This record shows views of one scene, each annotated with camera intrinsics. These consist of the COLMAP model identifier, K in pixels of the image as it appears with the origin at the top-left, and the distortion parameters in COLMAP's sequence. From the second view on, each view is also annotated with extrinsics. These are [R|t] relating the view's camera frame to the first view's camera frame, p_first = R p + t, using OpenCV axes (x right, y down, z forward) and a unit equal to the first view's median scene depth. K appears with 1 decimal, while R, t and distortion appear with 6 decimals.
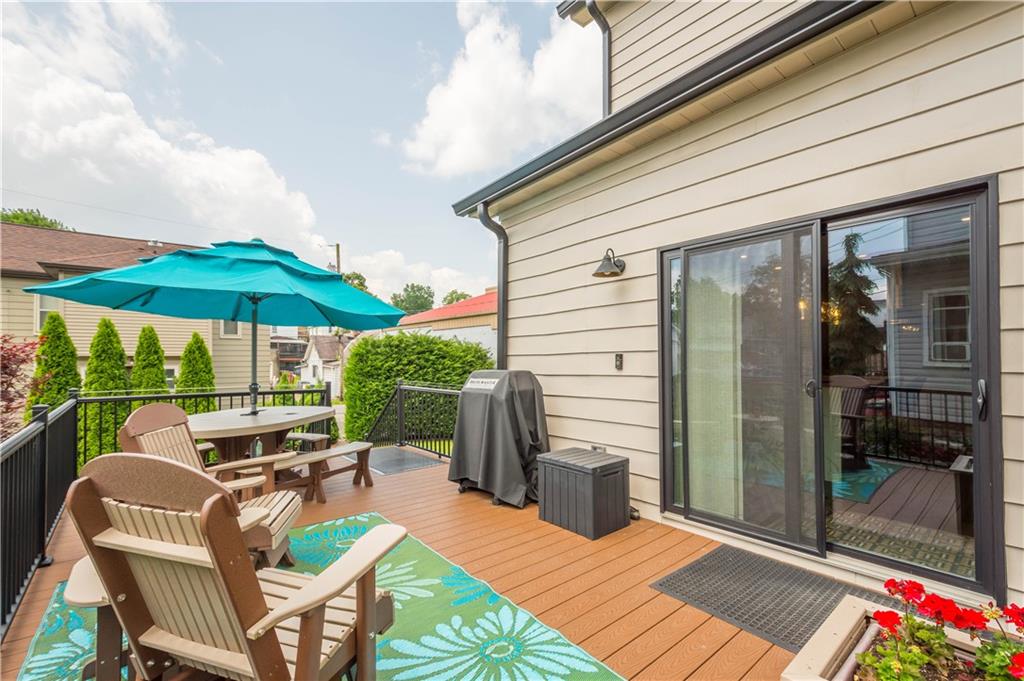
lens RADIAL K [[448.5, 0, 510.0], [0, 448.5, 341.1], [0, 0, 1]] dist [0.003693, 0.000333]
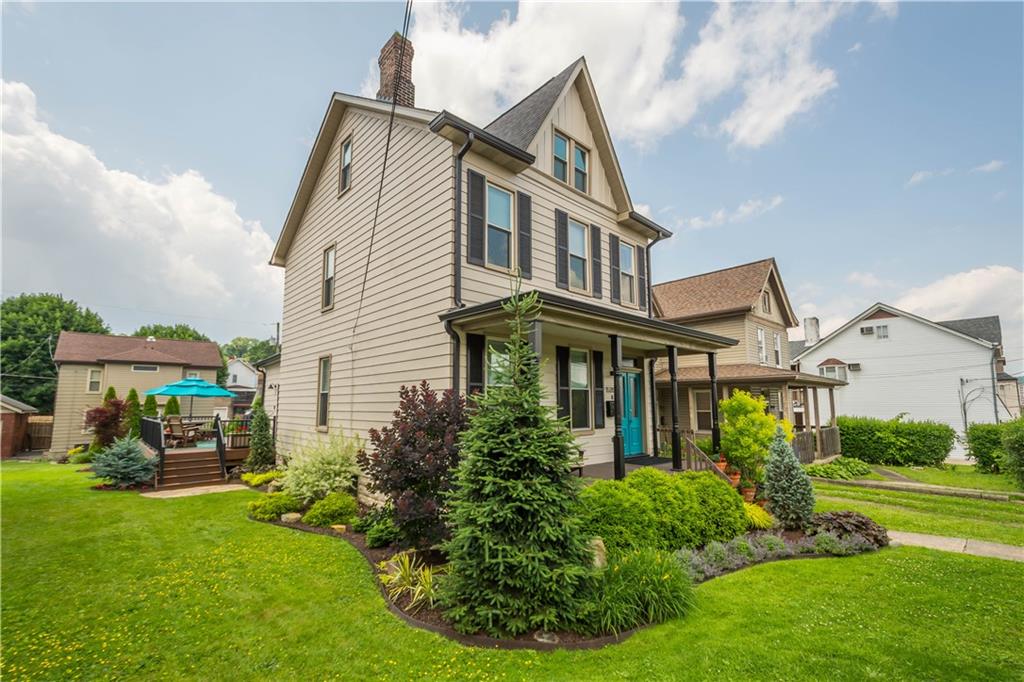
lens RADIAL K [[448.5, 0, 511.8], [0, 448.5, 341.0], [0, 0, 1]] dist [0.003693, 0.000333]
pose [[0.998807, -0.003966, 0.048681, 0.743769], [0.008501, 0.995601, -0.093310, -0.049063], [-0.048097, 0.093613, 0.994446, -1.129200]]
